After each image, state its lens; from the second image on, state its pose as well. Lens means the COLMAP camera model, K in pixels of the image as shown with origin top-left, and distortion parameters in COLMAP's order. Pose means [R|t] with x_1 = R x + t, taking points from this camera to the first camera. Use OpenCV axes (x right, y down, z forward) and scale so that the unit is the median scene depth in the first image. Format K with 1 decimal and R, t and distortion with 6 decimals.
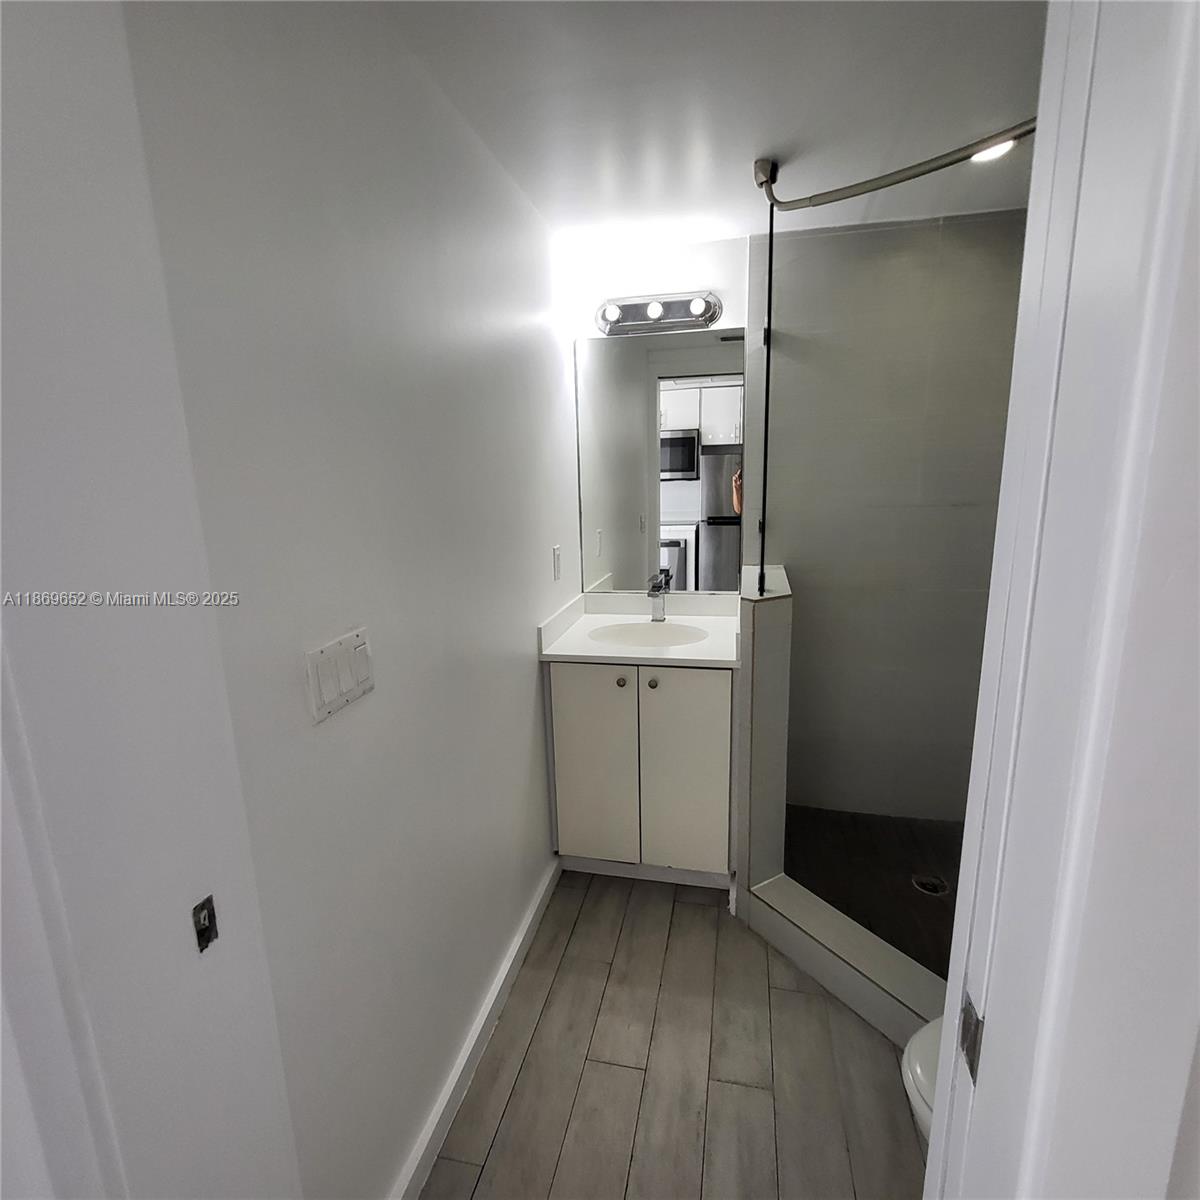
lens RADIAL K [[623.0, 0, 596.9], [0, 623.0, 608.4], [0, 0, 1]] dist [-0.003057, -0.002324]
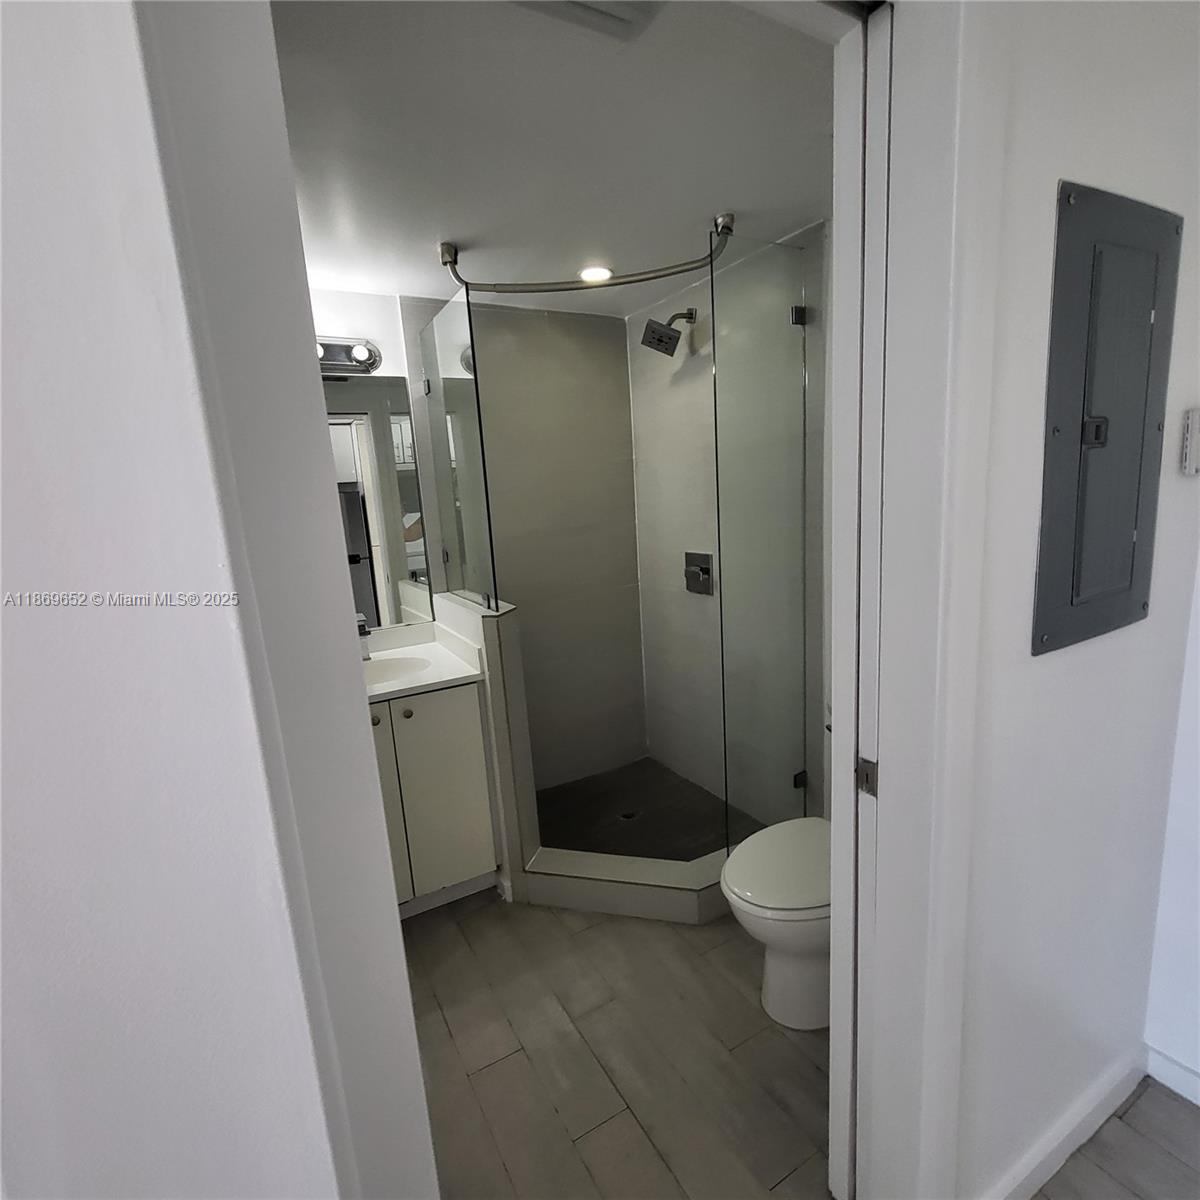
lens RADIAL K [[624.0, 0, 605.0], [0, 624.0, 606.8], [0, 0, 1]] dist [0.002072, -0.001757]
pose [[0.742707, -0.140082, 0.654801, -0.308613], [0.180042, 0.983639, 0.006218, -0.000159], [-0.644959, 0.113274, 0.755776, -0.005682]]
